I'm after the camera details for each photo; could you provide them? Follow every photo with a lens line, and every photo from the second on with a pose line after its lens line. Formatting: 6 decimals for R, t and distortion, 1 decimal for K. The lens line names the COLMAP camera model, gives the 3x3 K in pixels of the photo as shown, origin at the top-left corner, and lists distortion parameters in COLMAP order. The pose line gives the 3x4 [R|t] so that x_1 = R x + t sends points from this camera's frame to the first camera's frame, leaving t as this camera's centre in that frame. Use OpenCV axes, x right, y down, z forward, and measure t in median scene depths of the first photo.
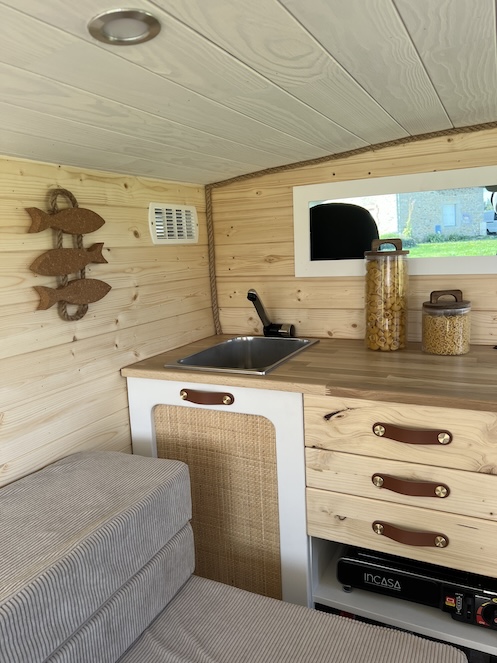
lens RADIAL K [[502.7, 0, 245.5], [0, 502.7, 335.4], [0, 0, 1]] dist [0.033108, -0.035665]
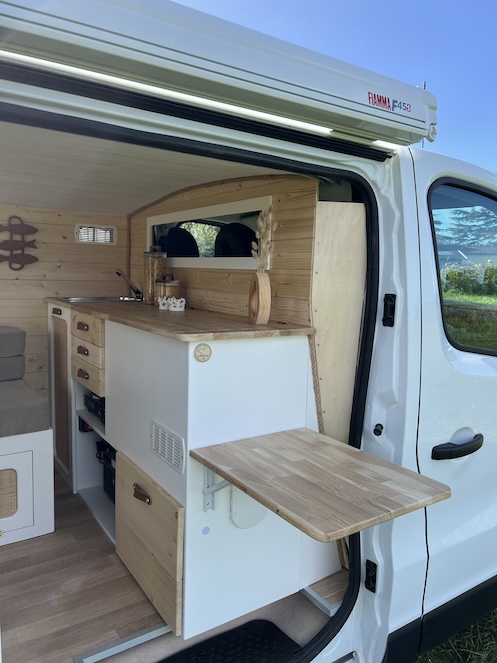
lens RADIAL K [[502.7, 0, 250.7], [0, 502.7, 329.7], [0, 0, 1]] dist [0.033108, -0.035665]
pose [[0.864877, 0.131033, -0.484581, 1.554894], [-0.157348, 0.987446, -0.013824, 0.090076], [0.476686, 0.088204, 0.874637, -0.459281]]
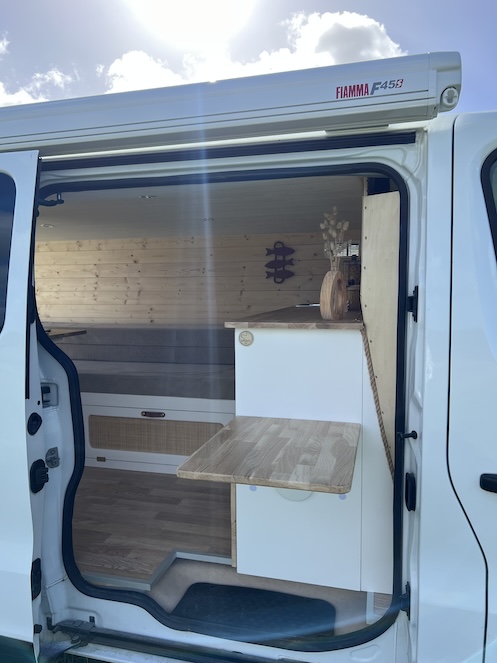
lens RADIAL K [[502.7, 0, 250.0], [0, 502.7, 333.1], [0, 0, 1]] dist [0.033108, -0.035665]
pose [[0.186555, 0.135664, -0.973033, 2.276134], [-0.171940, 0.979643, 0.103621, -0.017485], [0.967282, 0.147972, 0.206083, 0.208243]]
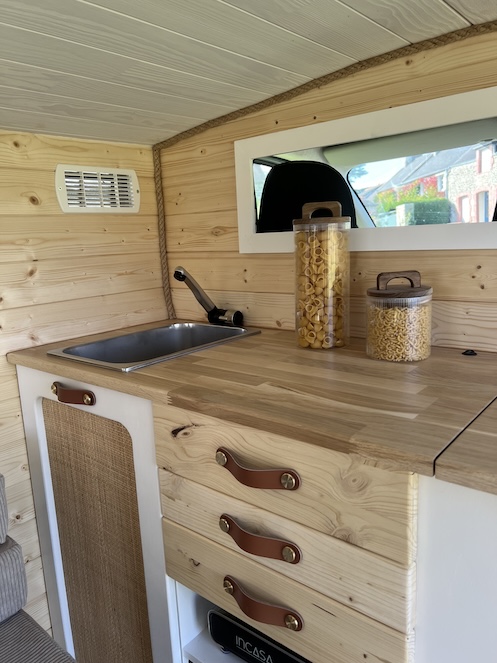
lens RADIAL K [[502.7, 0, 245.3], [0, 502.7, 333.2], [0, 0, 1]] dist [0.033108, -0.035665]
pose [[0.971434, 0.046320, -0.232746, 0.354663], [-0.039096, 0.998603, 0.035558, -0.016642], [0.234067, -0.025442, 0.971887, 0.228663]]
